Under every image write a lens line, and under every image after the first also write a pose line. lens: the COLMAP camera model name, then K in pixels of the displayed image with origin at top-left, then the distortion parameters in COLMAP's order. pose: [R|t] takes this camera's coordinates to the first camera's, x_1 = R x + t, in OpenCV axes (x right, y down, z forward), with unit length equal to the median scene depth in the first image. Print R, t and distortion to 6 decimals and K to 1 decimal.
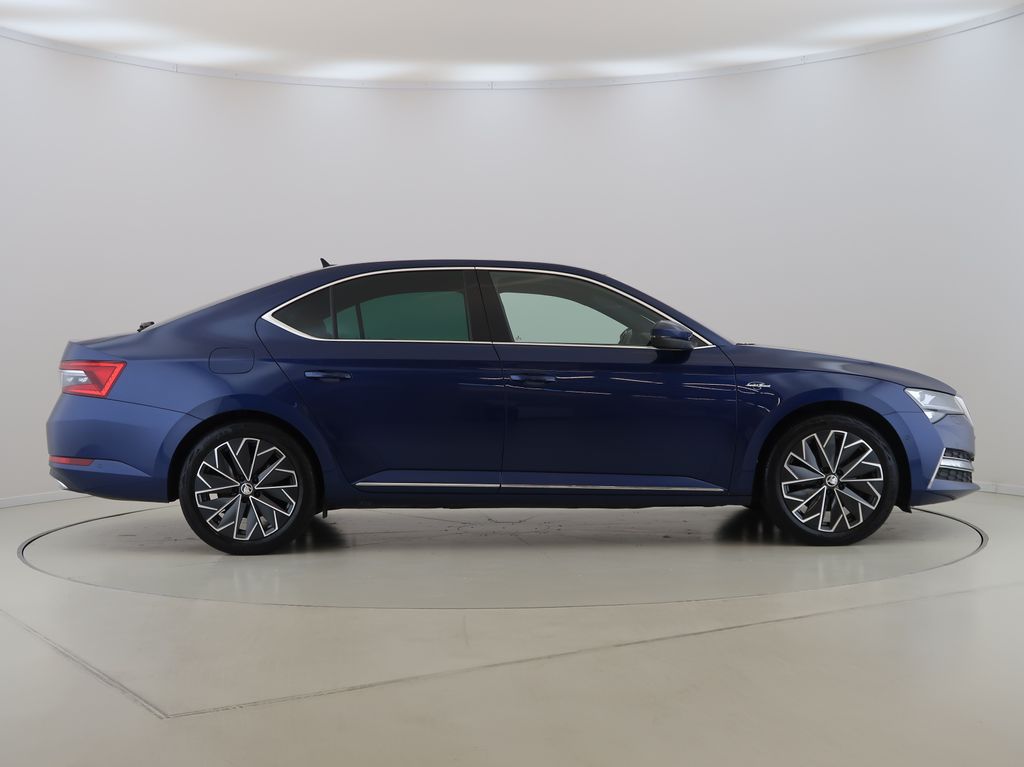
lens RADIAL K [[938.5, 0, 512.0], [0, 938.5, 383.5], [0, 0, 1]] dist [-0.160353, 0.026784]
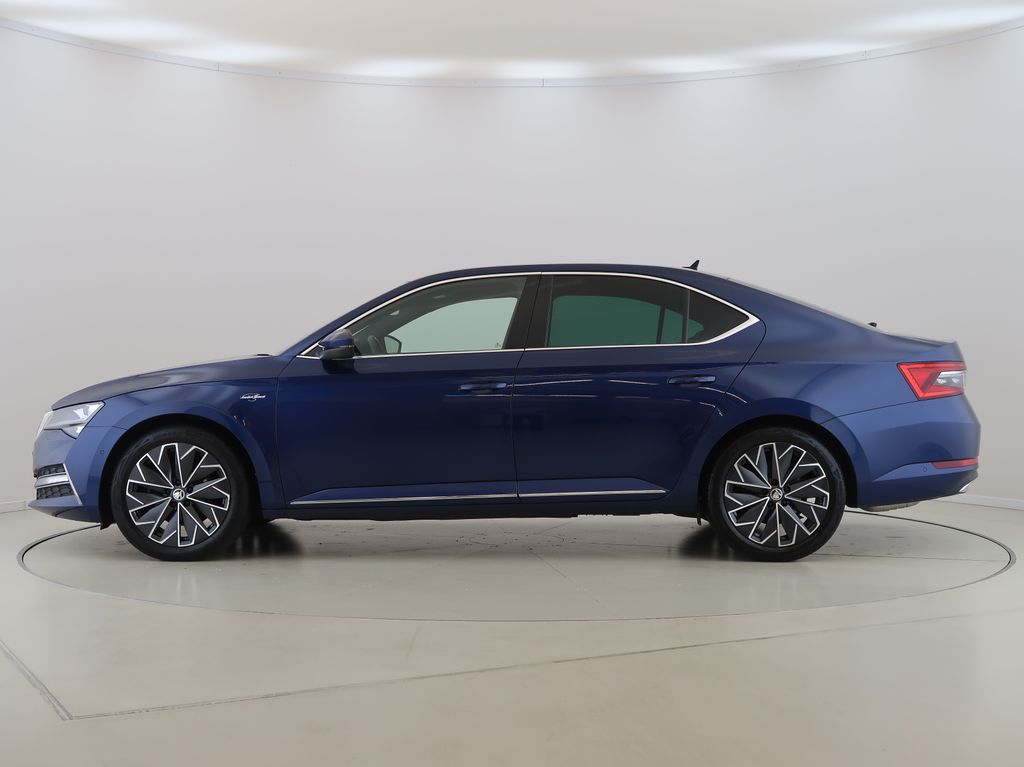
lens RADIAL K [[962.2, 0, 513.2], [0, 962.2, 421.9], [0, 0, 1]] dist [-0.153330, 0.020286]
pose [[0.998517, 0.009420, -0.053620, 0.107860], [-0.007671, 0.999435, 0.032732, -0.001121], [0.053898, -0.032272, 0.998025, 0.002988]]
